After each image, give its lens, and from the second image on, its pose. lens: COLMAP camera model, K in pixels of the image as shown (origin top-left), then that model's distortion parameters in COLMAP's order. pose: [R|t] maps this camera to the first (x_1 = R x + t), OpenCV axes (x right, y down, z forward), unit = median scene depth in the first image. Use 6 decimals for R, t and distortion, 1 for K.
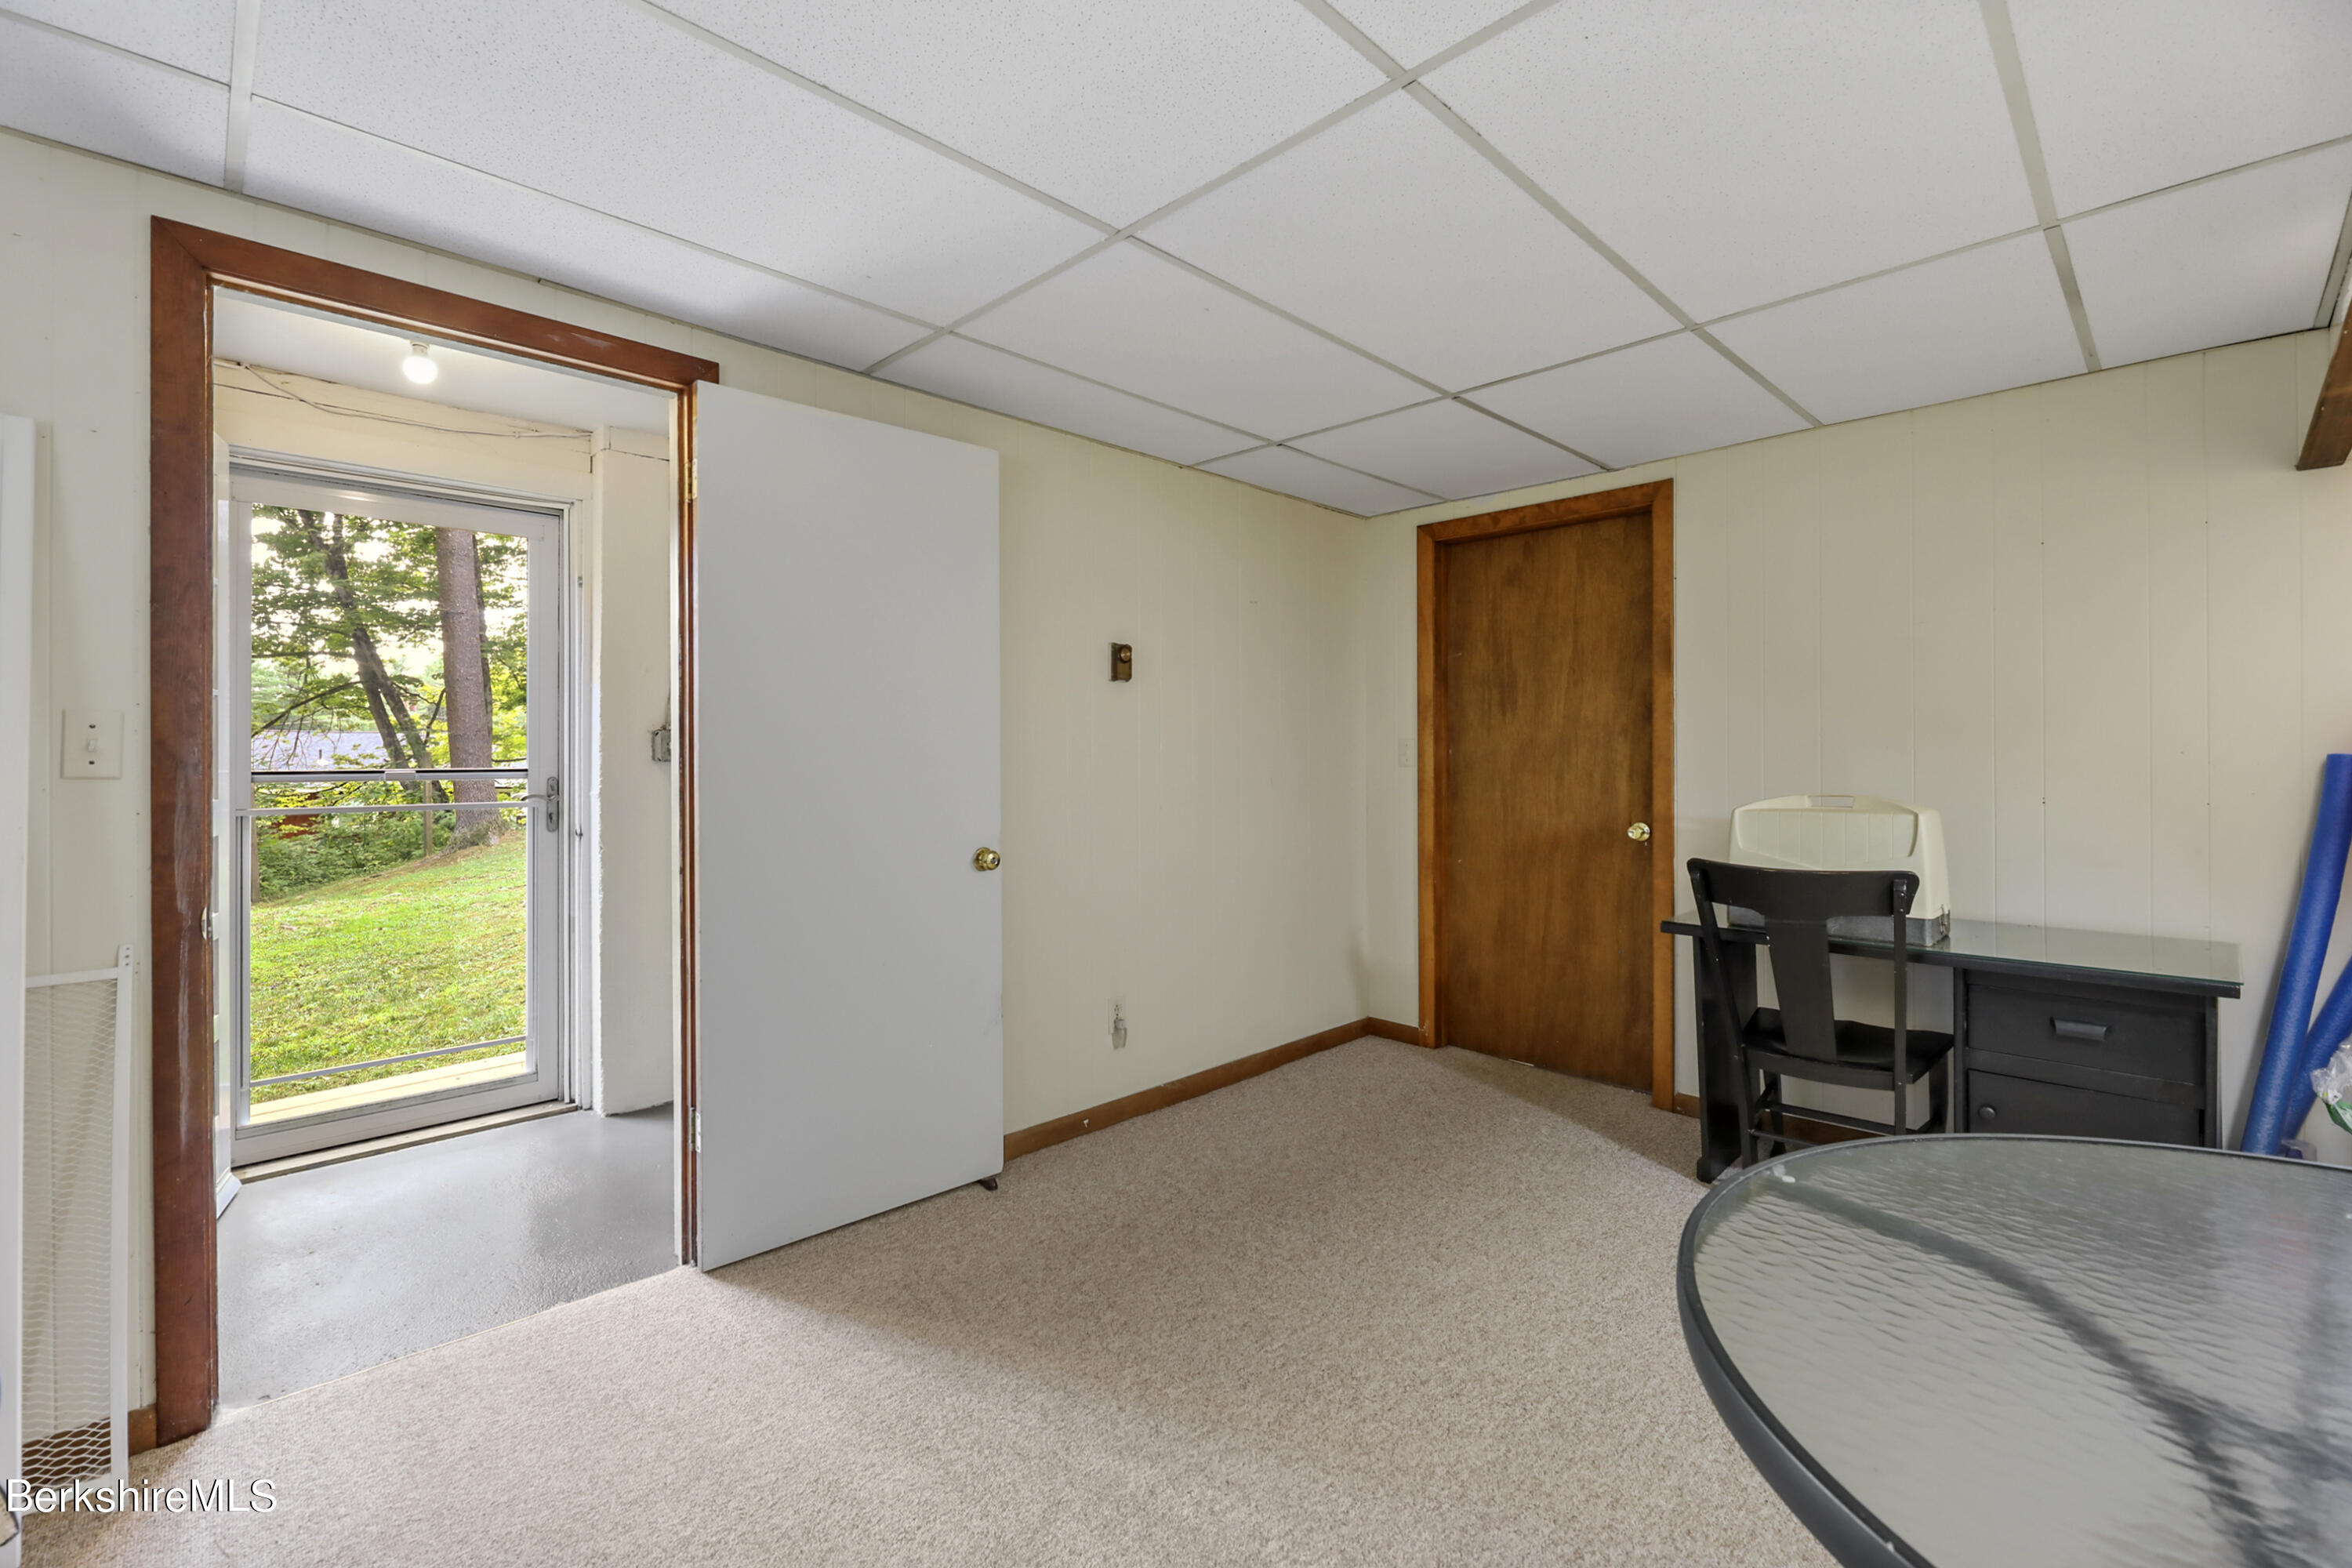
lens RADIAL K [[1000.3, 0, 1165.8], [0, 1000.3, 749.0], [0, 0, 1]] dist [0.000262, 0.000359]
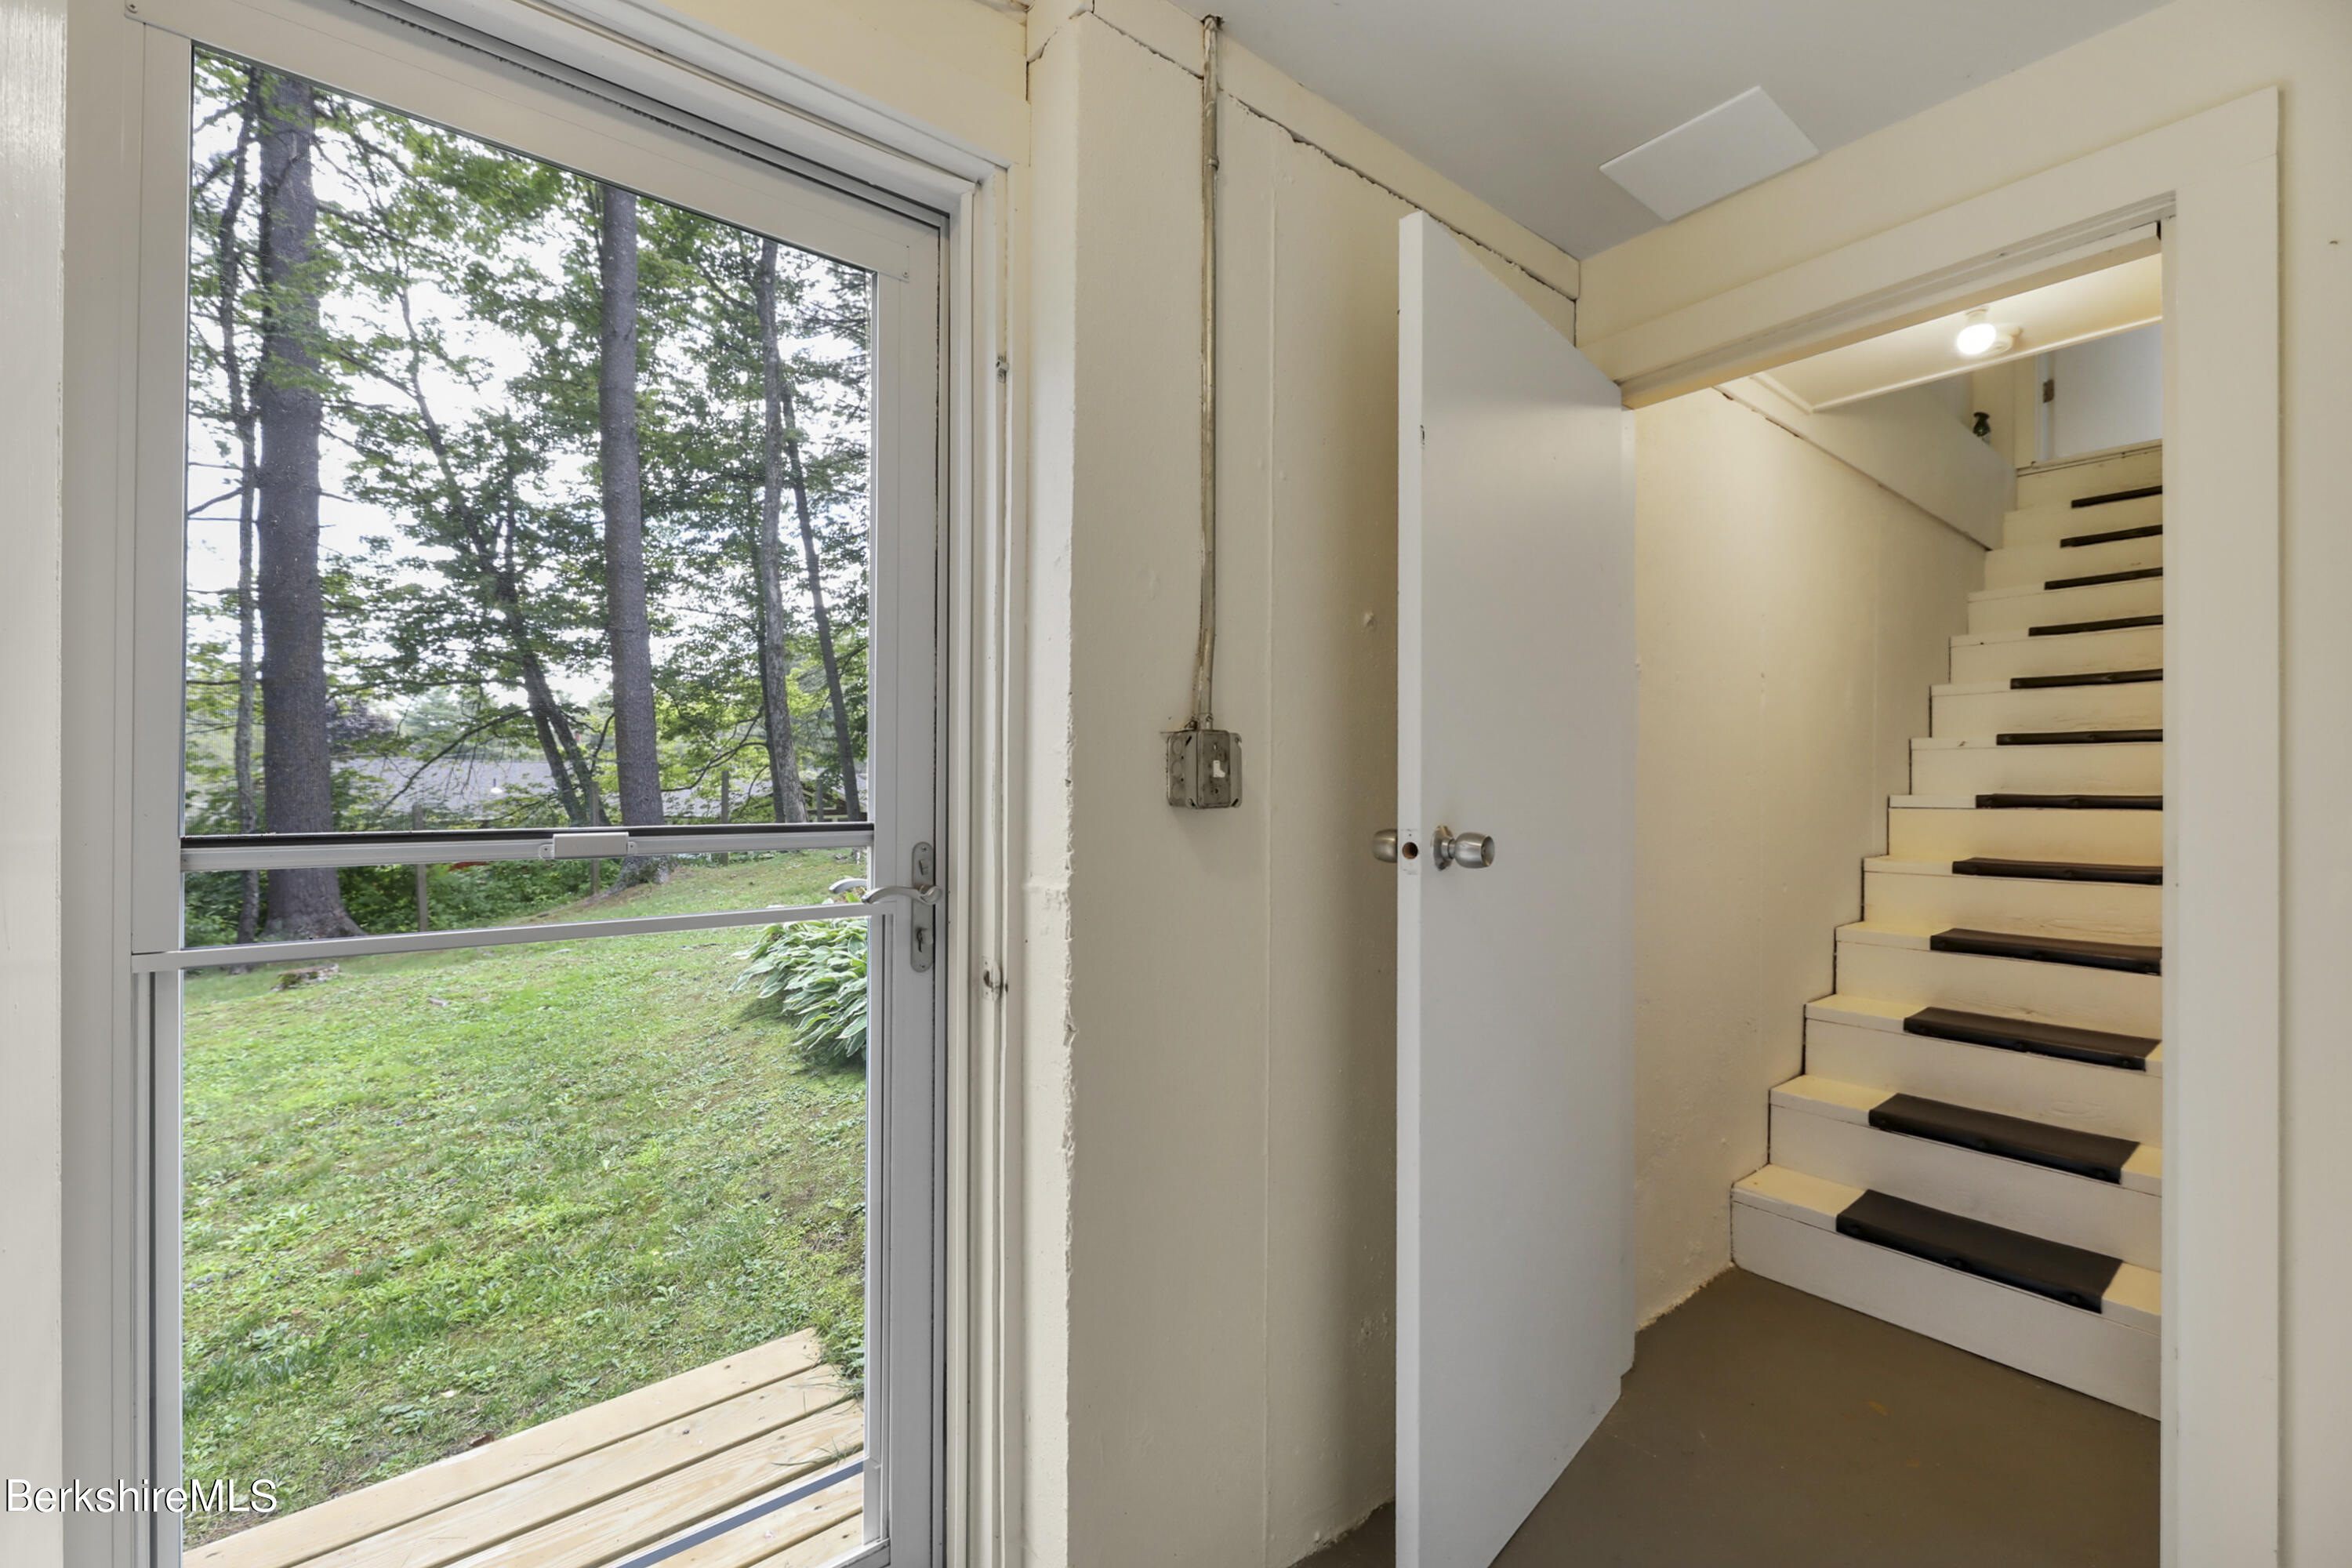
lens RADIAL K [[964.8, 0, 1175.5], [0, 964.8, 786.7], [0, 0, 1]] dist [0.001044, -0.001526]
pose [[0.995944, 0.006004, -0.089770, -0.080213], [-0.005570, 0.999972, 0.005080, 0.000332], [0.089798, -0.004560, 0.995950, 0.103198]]
